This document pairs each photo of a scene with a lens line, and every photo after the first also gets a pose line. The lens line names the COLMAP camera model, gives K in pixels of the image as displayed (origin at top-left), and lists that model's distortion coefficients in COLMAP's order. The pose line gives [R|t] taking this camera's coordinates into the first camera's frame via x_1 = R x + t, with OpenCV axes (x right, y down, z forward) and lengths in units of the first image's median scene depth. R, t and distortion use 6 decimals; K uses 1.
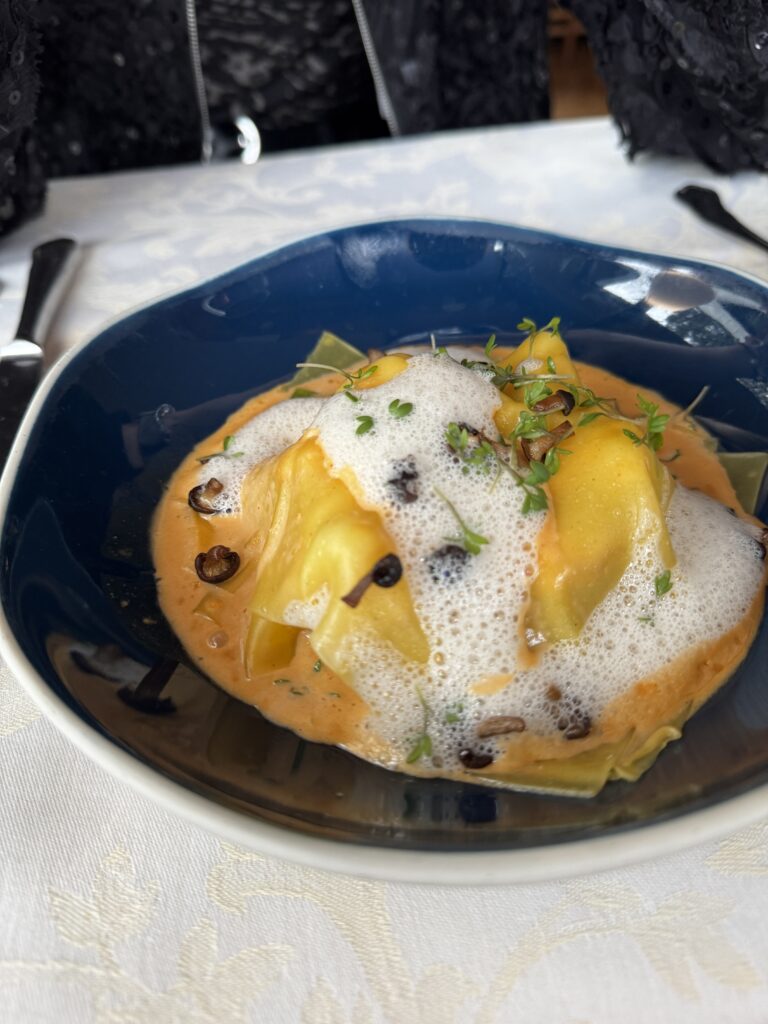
lens RADIAL K [[783.6, 0, 384.0], [0, 783.6, 512.0], [0, 0, 1]] dist [0.002197, -0.003541]
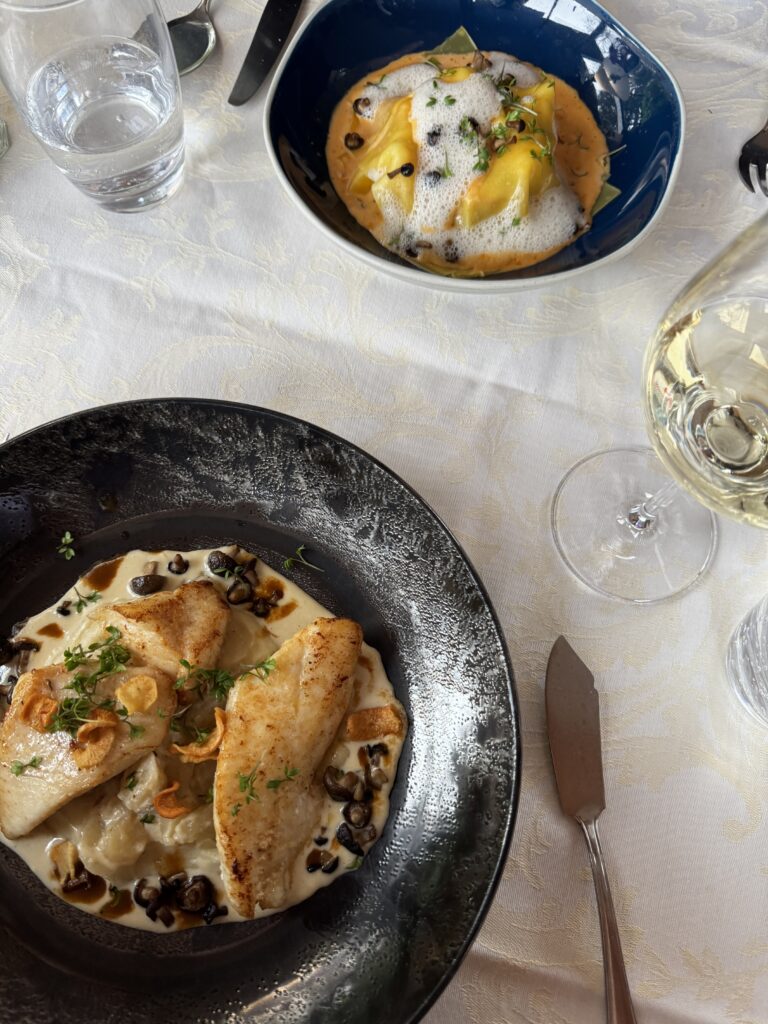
lens RADIAL K [[783.6, 0, 384.0], [0, 783.6, 512.0], [0, 0, 1]] dist [0.002197, -0.003541]
pose [[0.905613, 0.419414, -0.062900, 0.498281], [-0.342910, 0.811406, 0.473321, -0.179474], [0.249555, -0.407077, 0.878642, -1.526703]]
